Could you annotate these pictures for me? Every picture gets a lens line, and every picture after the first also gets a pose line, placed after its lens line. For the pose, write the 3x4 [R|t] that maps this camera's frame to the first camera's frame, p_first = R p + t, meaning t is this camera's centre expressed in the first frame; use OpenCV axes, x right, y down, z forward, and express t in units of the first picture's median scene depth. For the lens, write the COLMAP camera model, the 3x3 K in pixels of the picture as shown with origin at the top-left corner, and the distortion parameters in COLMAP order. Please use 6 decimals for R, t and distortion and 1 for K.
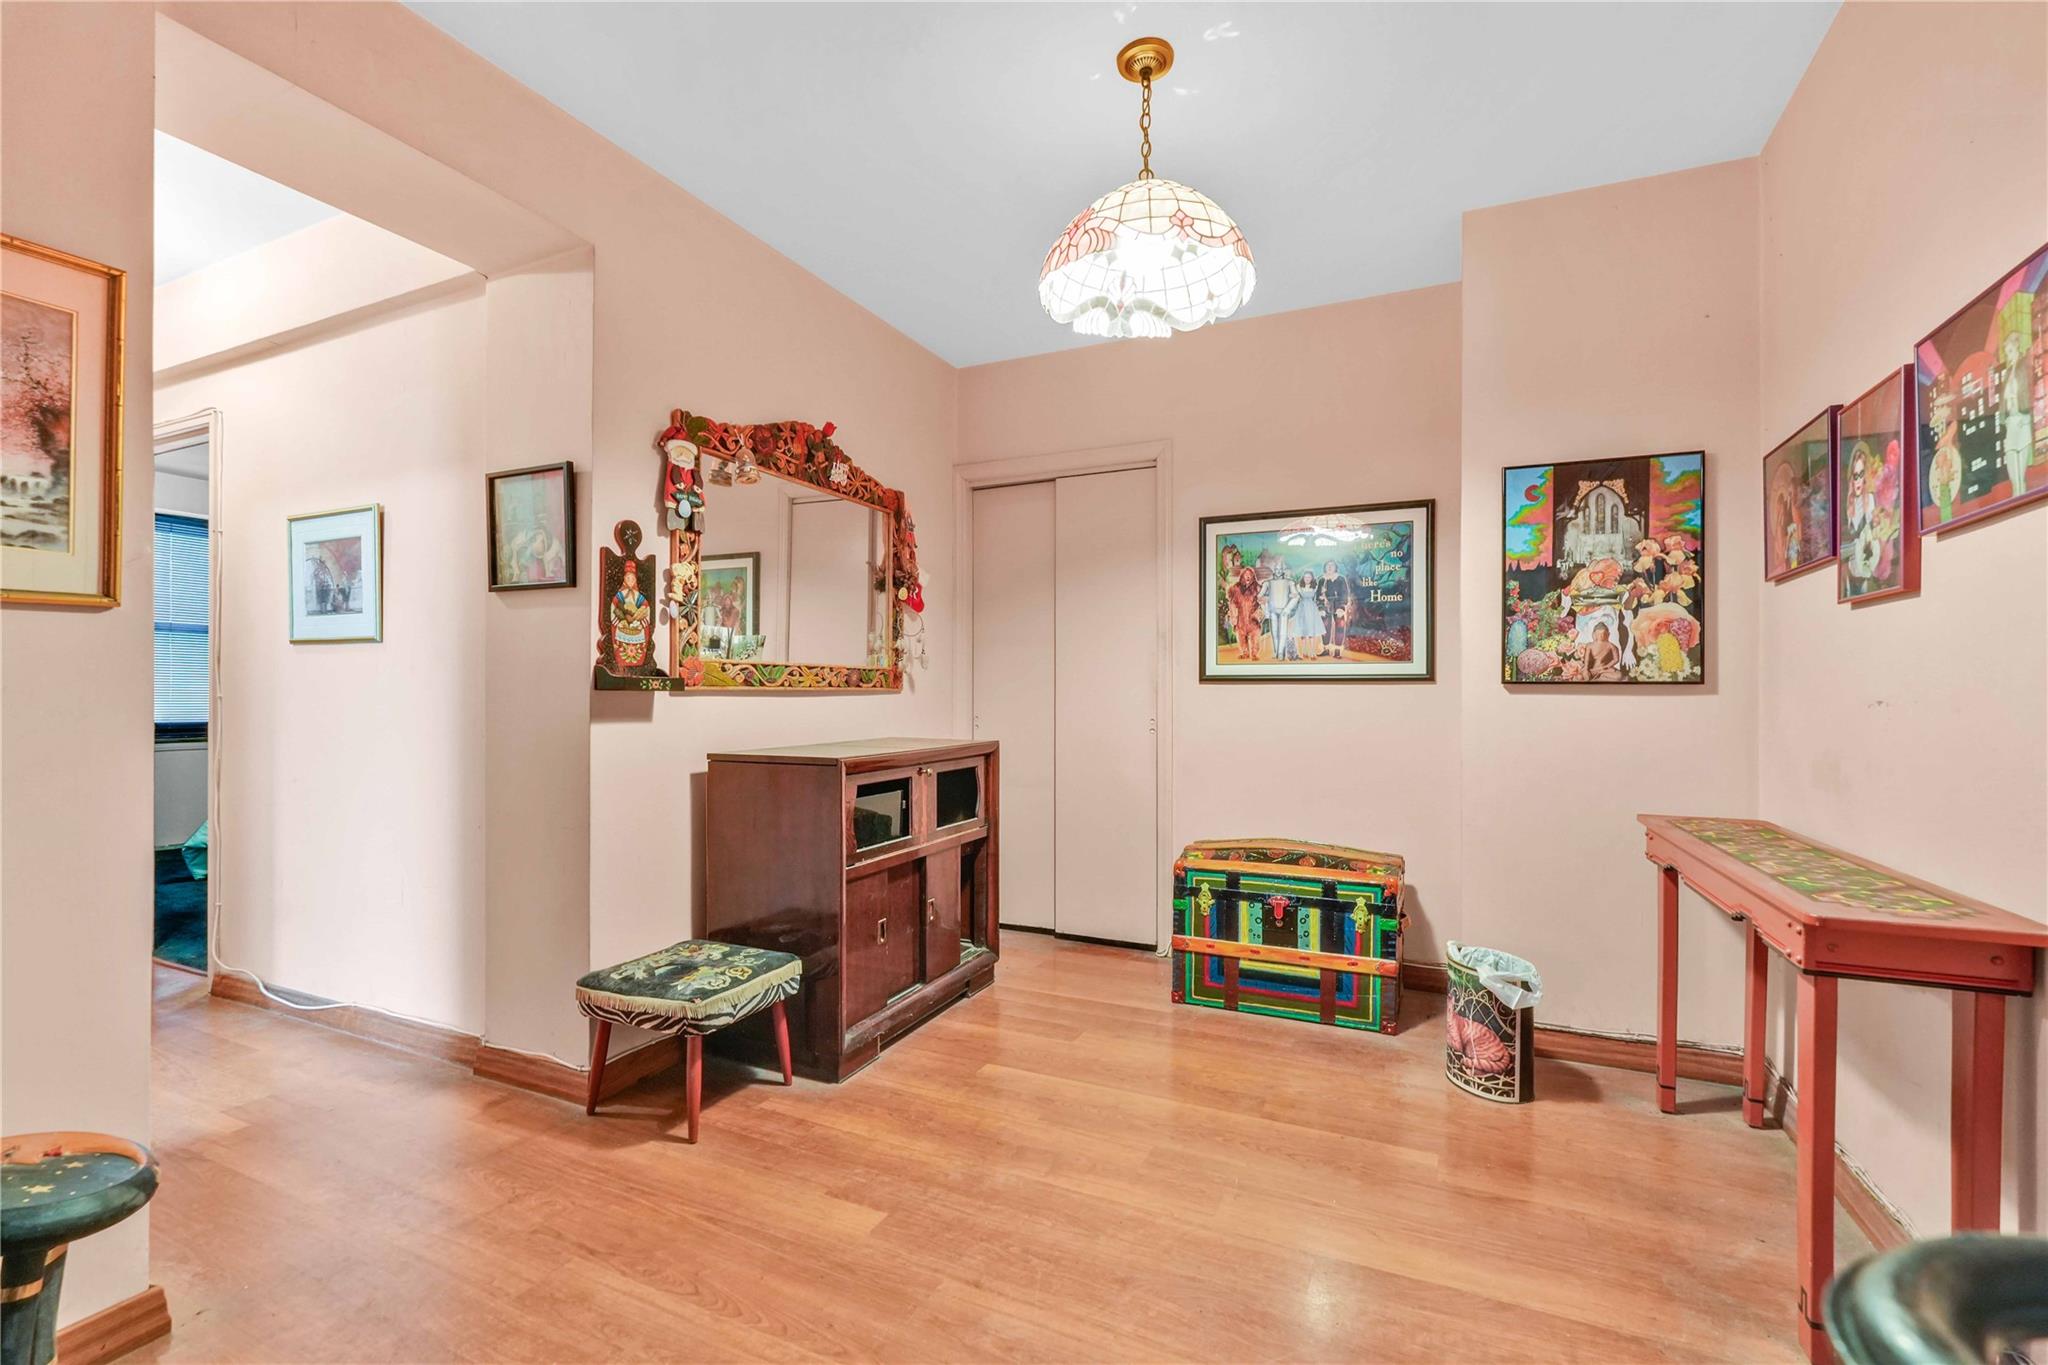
lens RADIAL K [[904.3, 0, 1015.6], [0, 904.3, 691.6], [0, 0, 1]] dist [-0.015246, 0.008021]
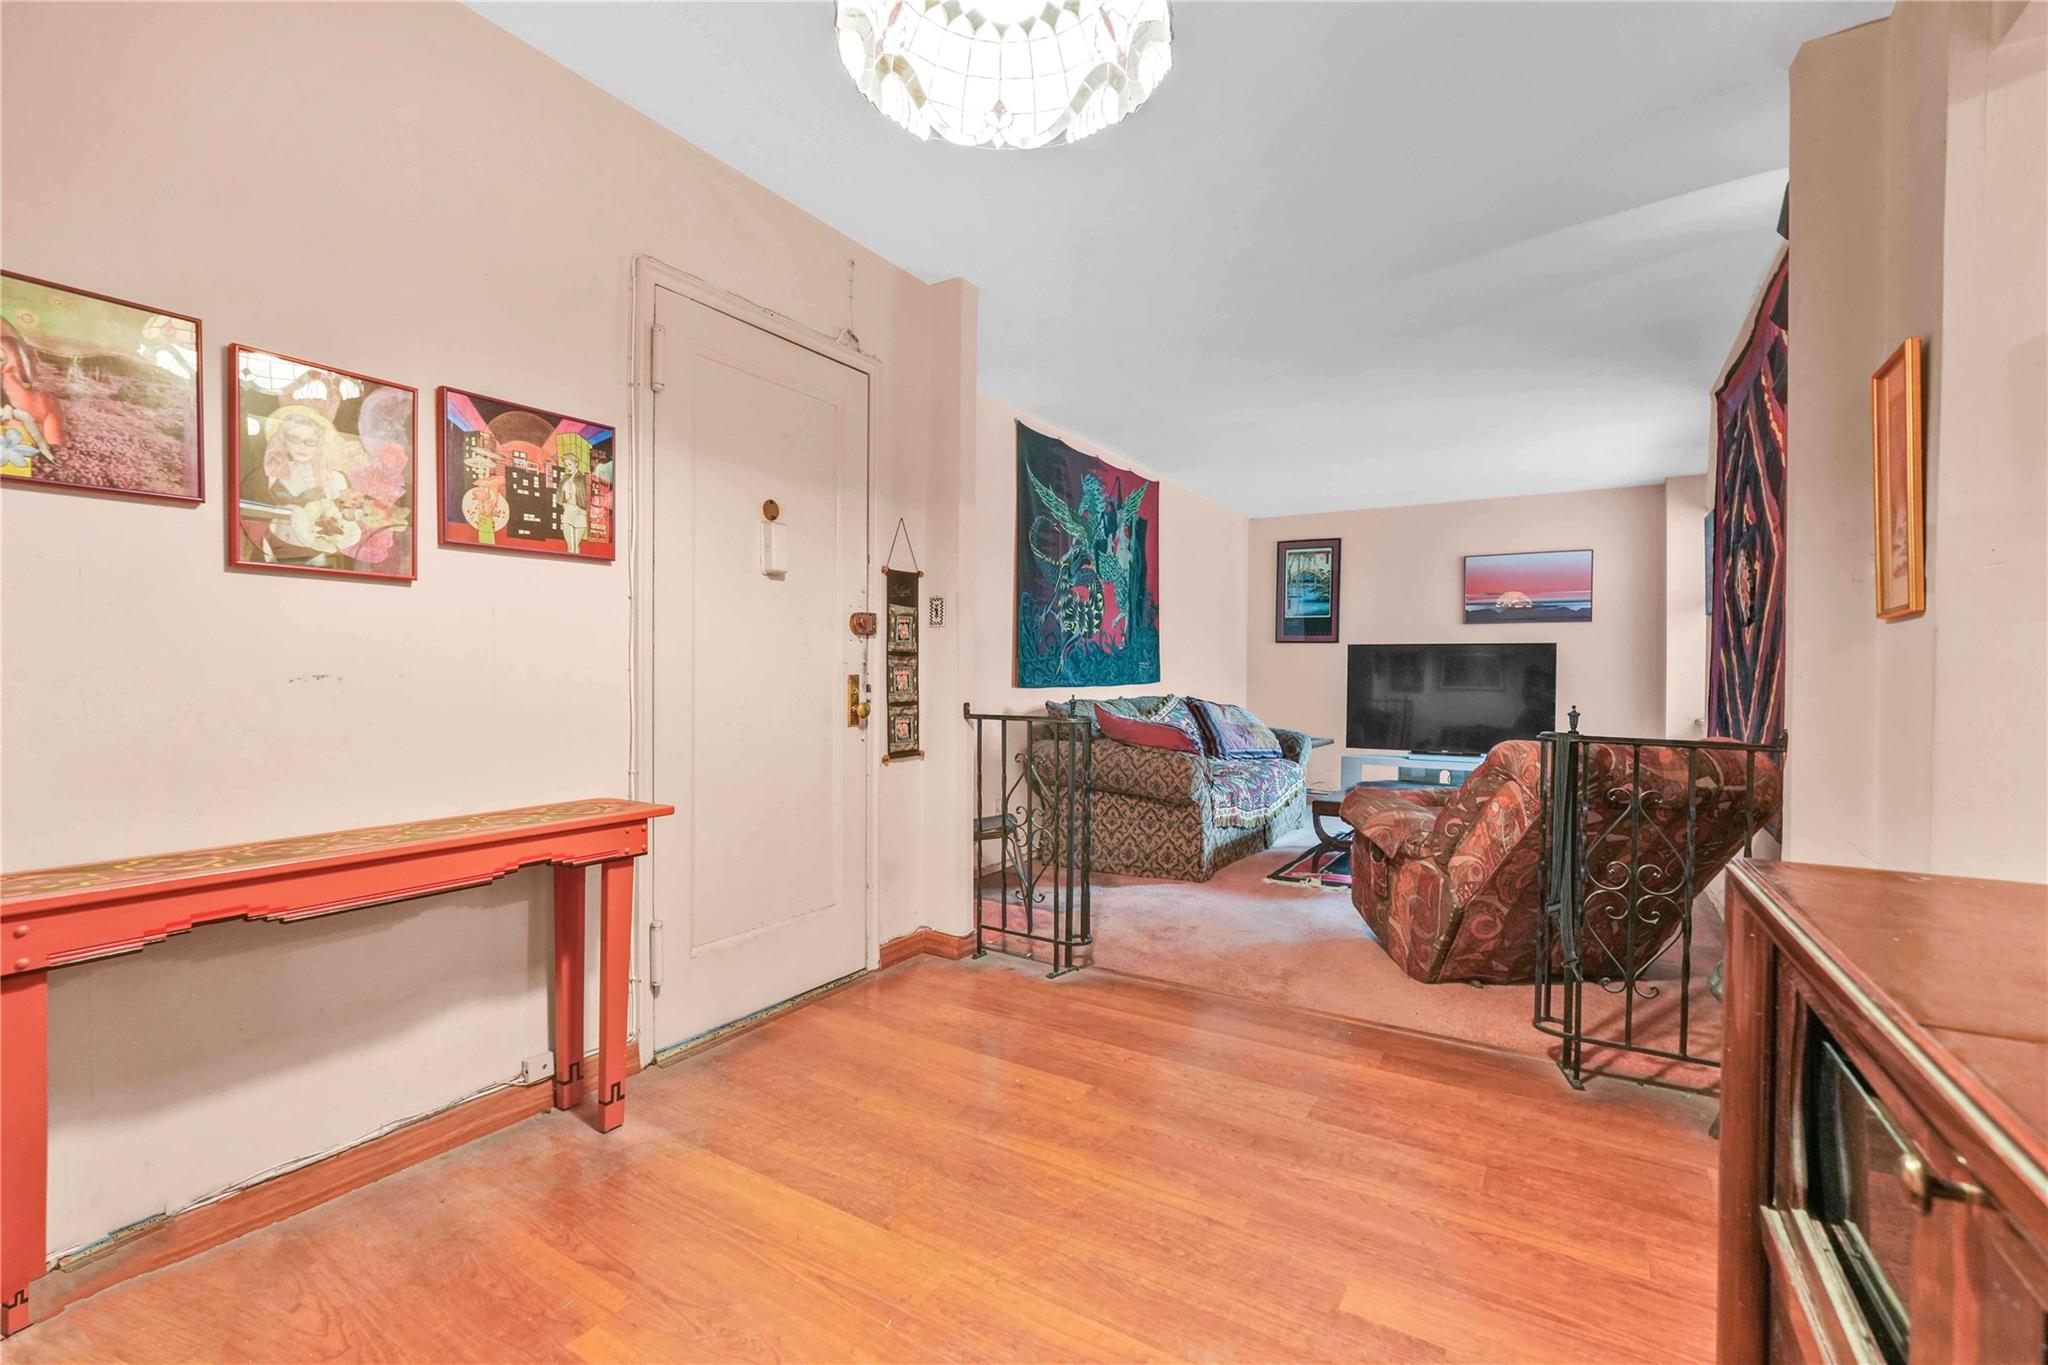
lens RADIAL K [[904.3, 0, 1020.6], [0, 904.3, 686.2], [0, 0, 1]] dist [-0.015246, 0.008021]
pose [[-0.994667, -0.009899, 0.102660, 0.051745], [-0.008757, 0.999895, 0.011576, 0.003378], [-0.102764, 0.010615, -0.994649, 1.385001]]
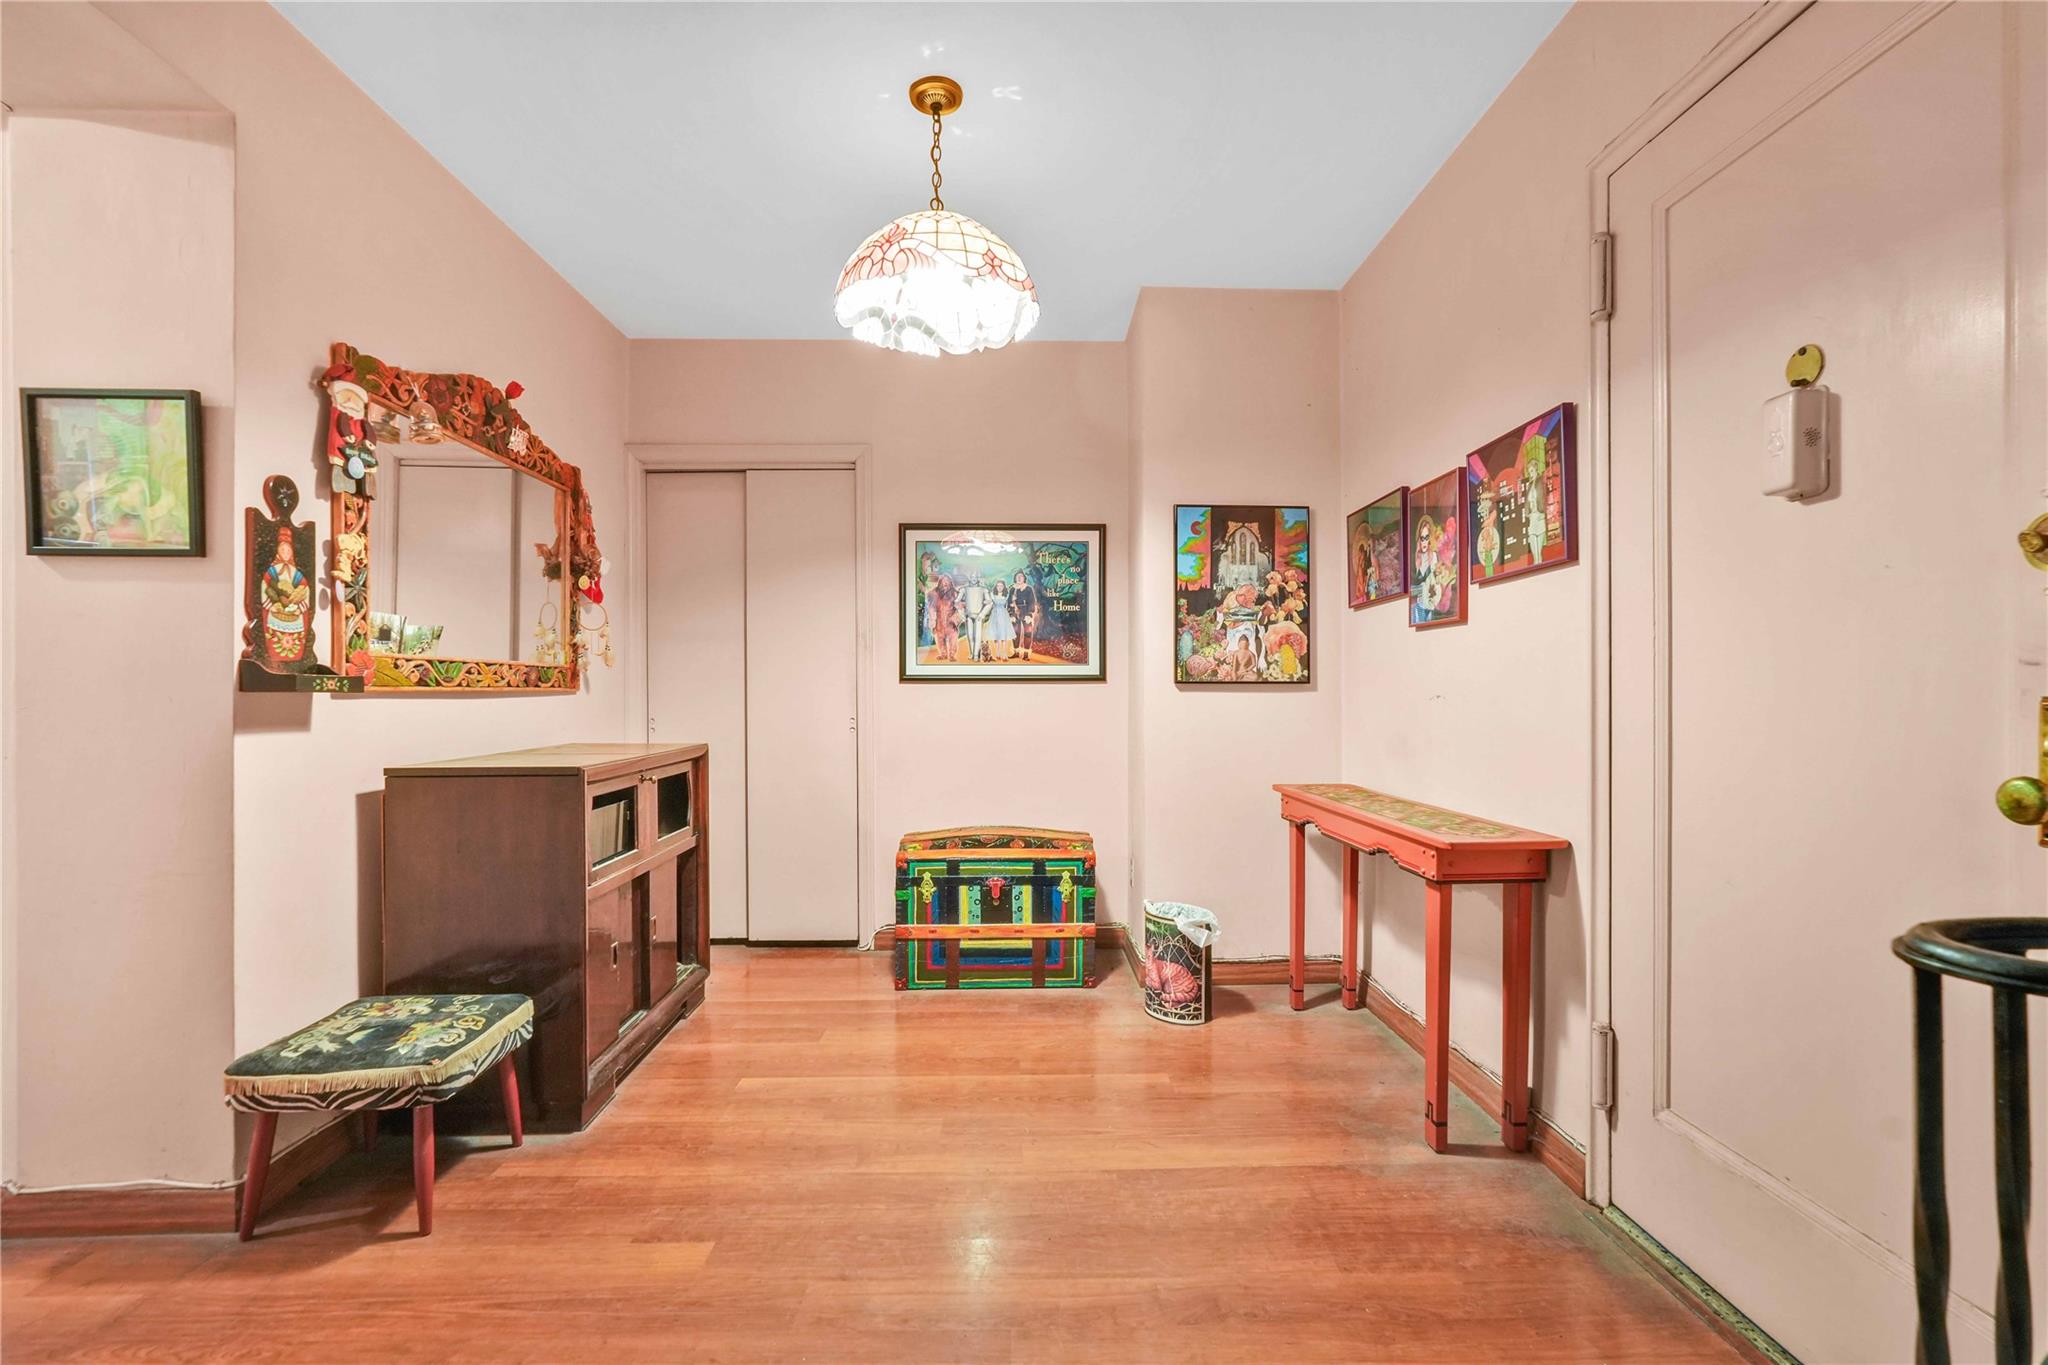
lens RADIAL K [[915.4, 0, 1030.1], [0, 915.4, 690.9], [0, 0, 1]] dist [-0.016646, 0.008150]
pose [[0.888396, -0.003981, 0.459060, -0.214124], [0.003845, 0.999992, 0.001229, -0.000741], [-0.459061, 0.000673, 0.888404, -0.004159]]
